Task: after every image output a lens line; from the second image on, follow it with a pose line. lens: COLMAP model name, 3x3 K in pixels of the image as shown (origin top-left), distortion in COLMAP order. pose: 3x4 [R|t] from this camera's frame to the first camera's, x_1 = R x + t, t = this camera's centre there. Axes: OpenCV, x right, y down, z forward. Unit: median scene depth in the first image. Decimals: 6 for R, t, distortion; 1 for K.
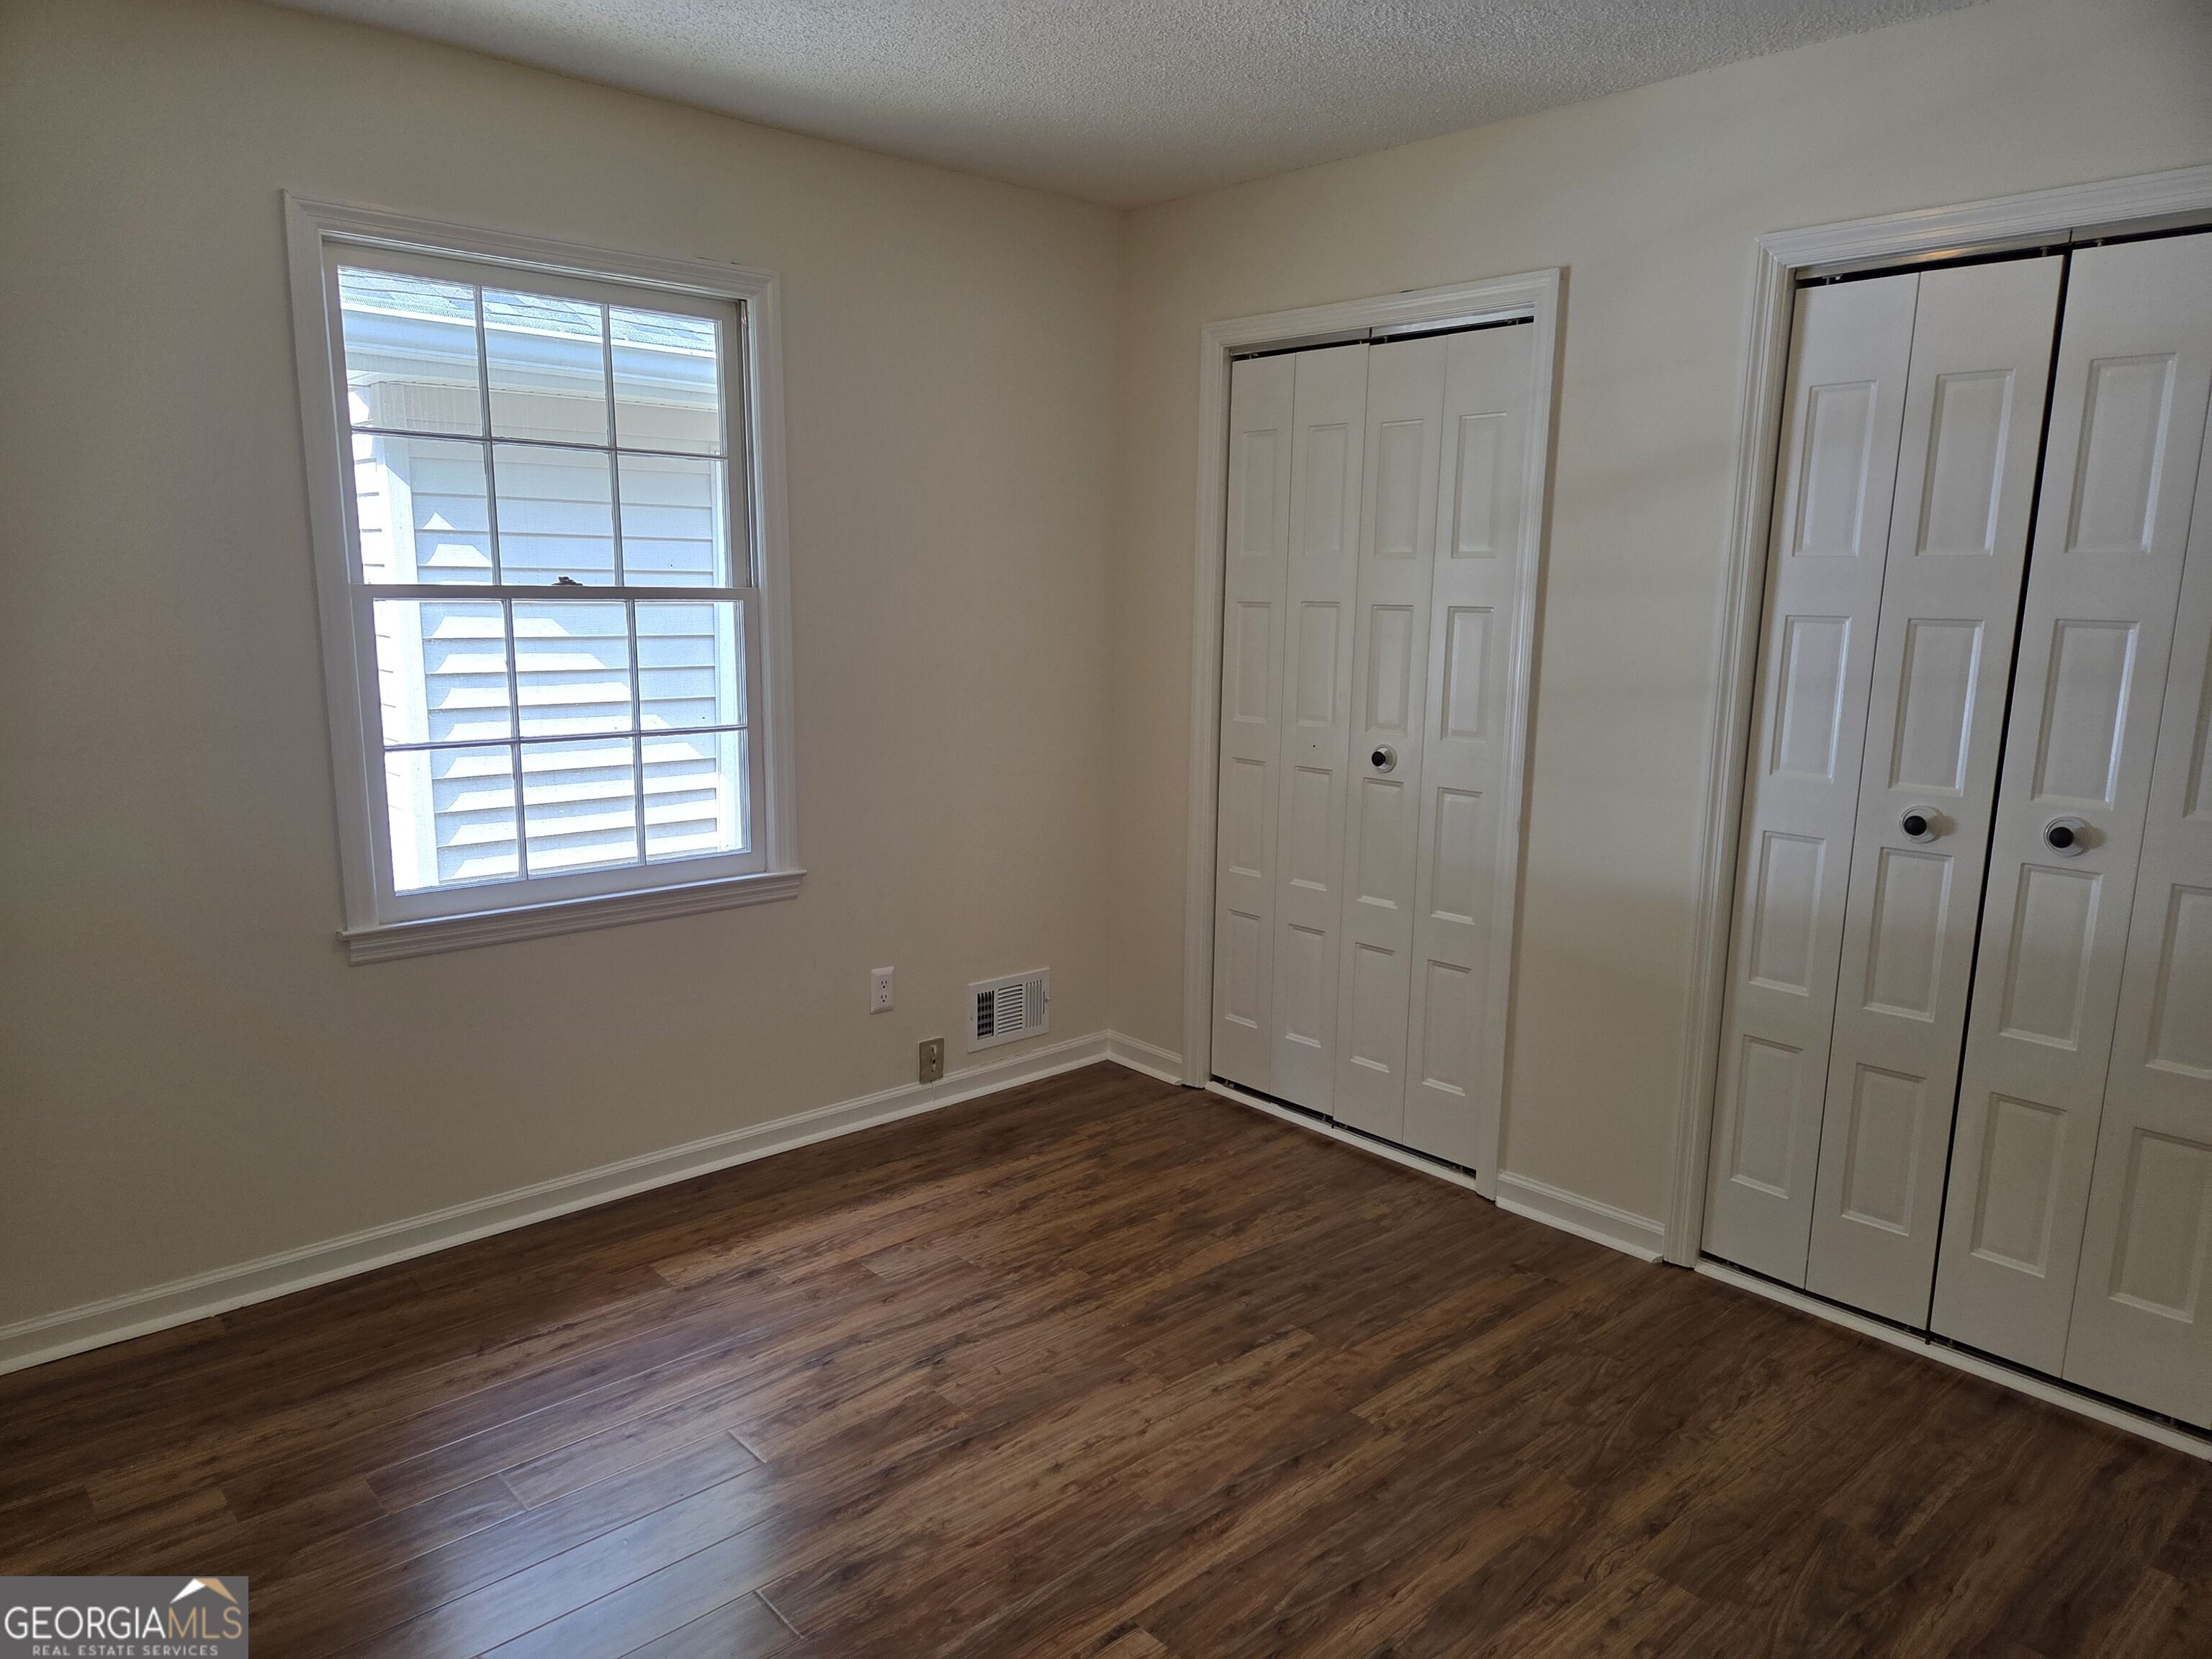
lens RADIAL K [[1487.3, 0, 1105.2], [0, 1487.3, 844.5], [0, 0, 1]] dist [0.075940, -0.071793]
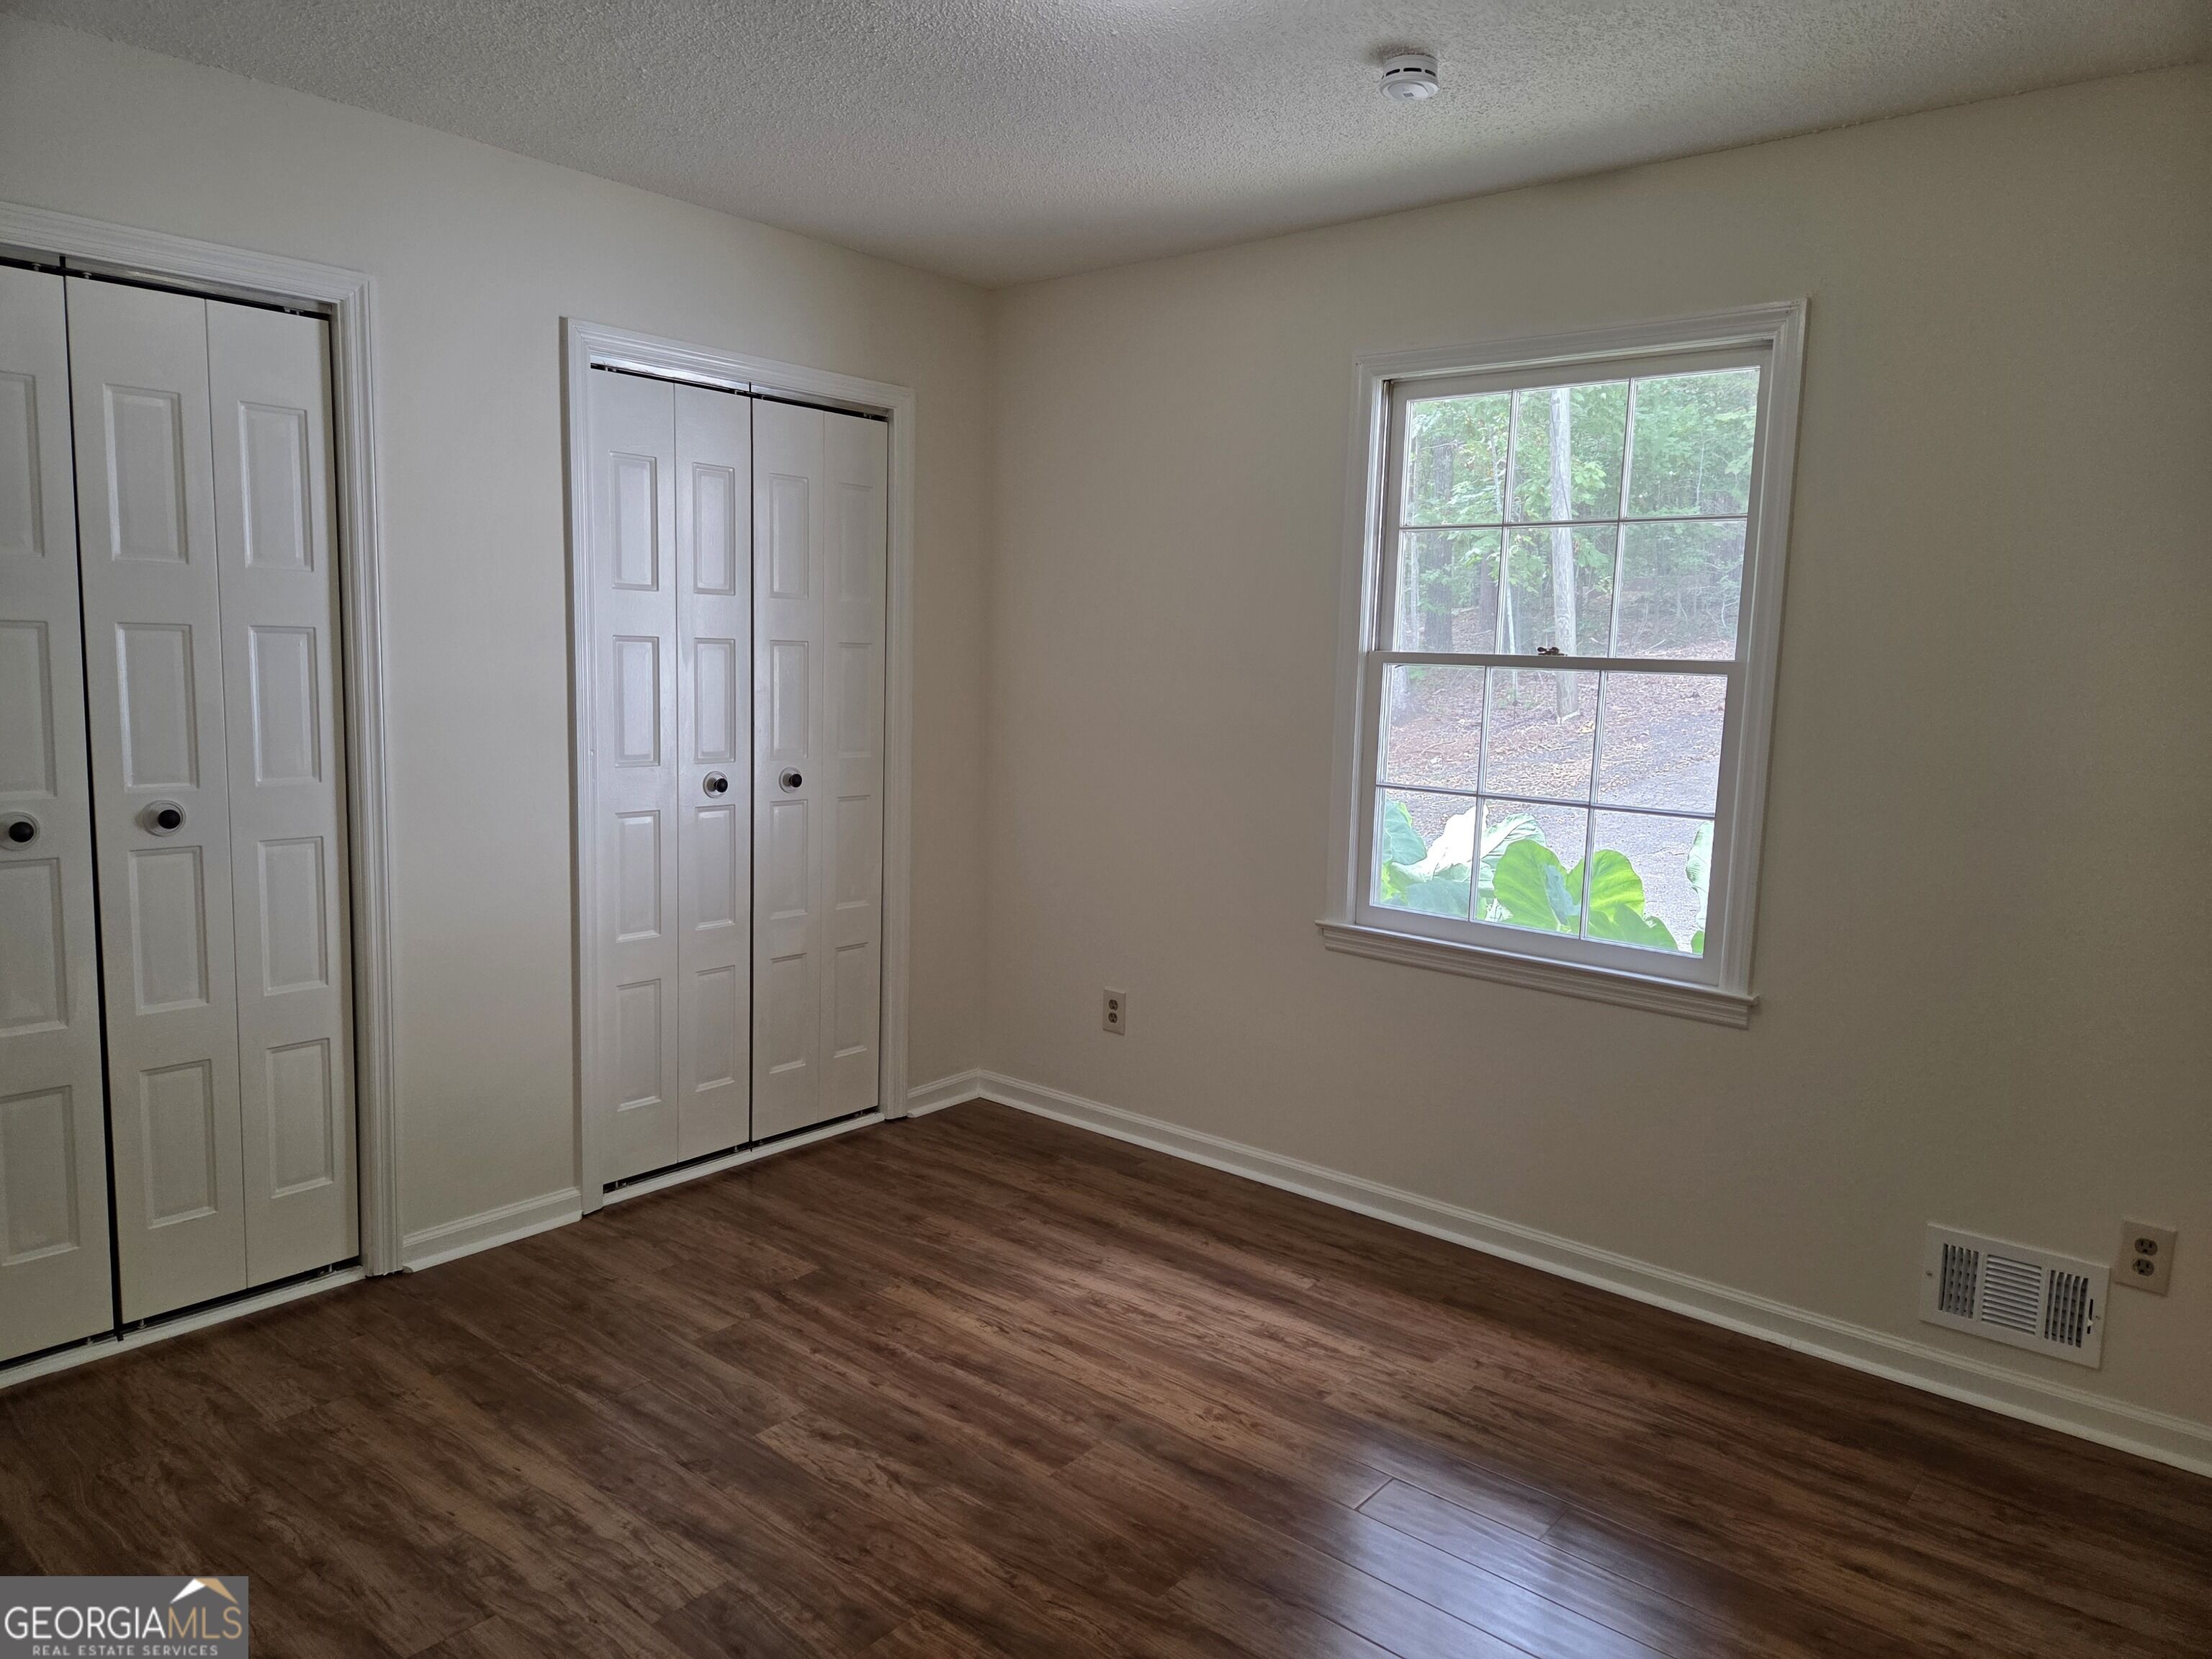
lens RADIAL K [[1487.3, 0, 1103.4], [0, 1487.3, 816.5], [0, 0, 1]] dist [0.075940, -0.071793]
pose [[0.122663, 0.107041, -0.986659, 0.573866], [-0.205331, 0.975394, 0.080291, -0.074388], [0.970975, 0.192743, 0.141624, 0.510872]]
